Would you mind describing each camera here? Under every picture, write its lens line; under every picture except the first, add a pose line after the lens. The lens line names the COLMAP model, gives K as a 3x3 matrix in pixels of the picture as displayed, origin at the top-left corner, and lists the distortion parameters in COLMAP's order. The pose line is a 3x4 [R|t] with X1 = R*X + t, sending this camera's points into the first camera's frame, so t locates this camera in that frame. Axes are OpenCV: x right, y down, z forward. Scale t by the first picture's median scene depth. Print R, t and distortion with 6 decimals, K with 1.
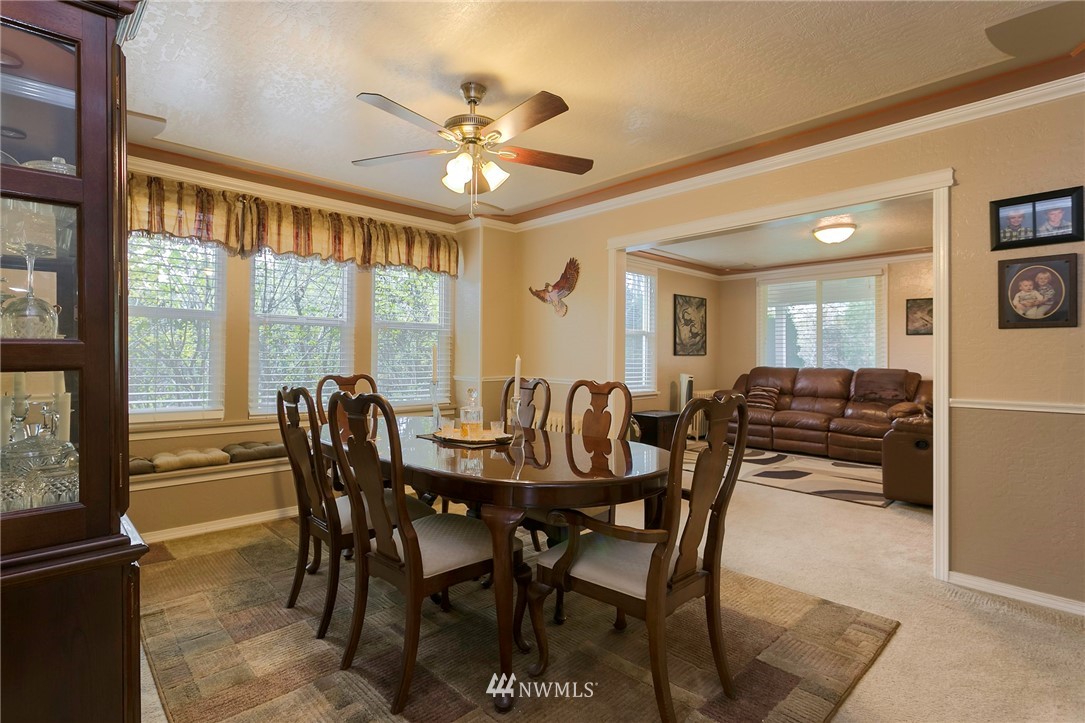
lens RADIAL K [[530.7, 0, 546.6], [0, 530.7, 353.4], [0, 0, 1]] dist [0.002113, 0.000361]
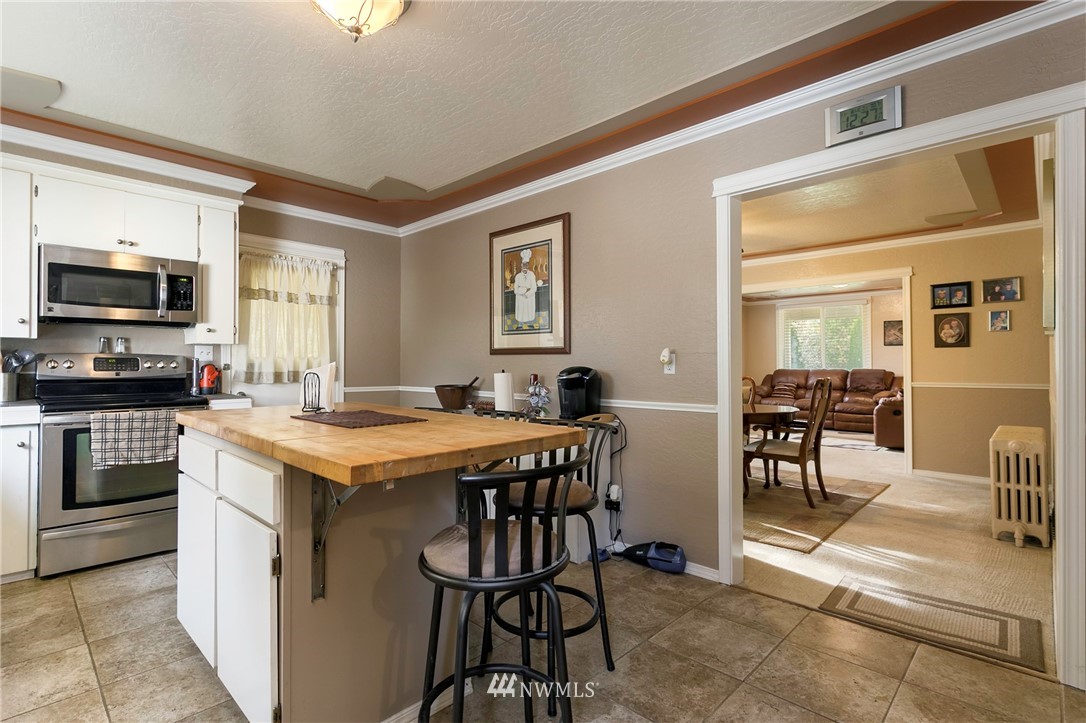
lens RADIAL K [[523.4, 0, 536.4], [0, 523.4, 357.7], [0, 0, 1]] dist [-0.001417, -0.000020]
pose [[0.999759, -0.009963, 0.019572, -0.302919], [0.010045, 0.999941, -0.004064, -0.006042], [-0.019531, 0.004260, 0.999800, -0.411841]]
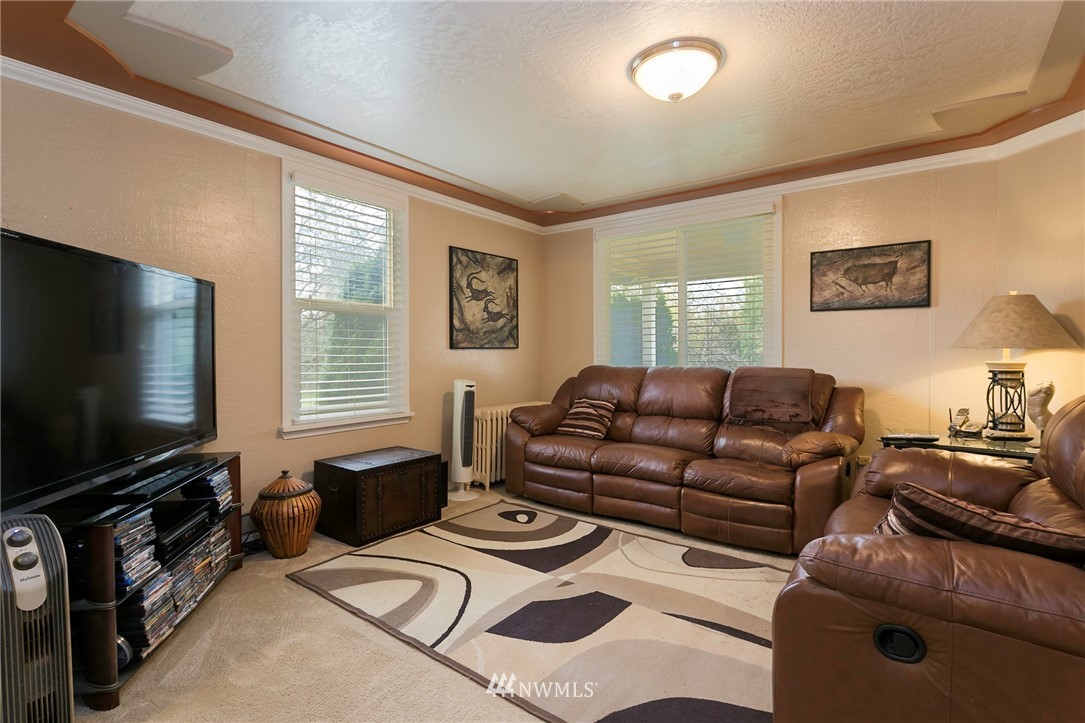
lens RADIAL K [[522.9, 0, 535.9], [0, 522.9, 357.7], [0, 0, 1]] dist [-0.001417, -0.000020]
pose [[0.990927, -0.009500, 0.134068, 0.288347], [0.007664, 0.999870, 0.014203, 0.006957], [-0.134185, -0.013047, 0.990870, 0.454141]]
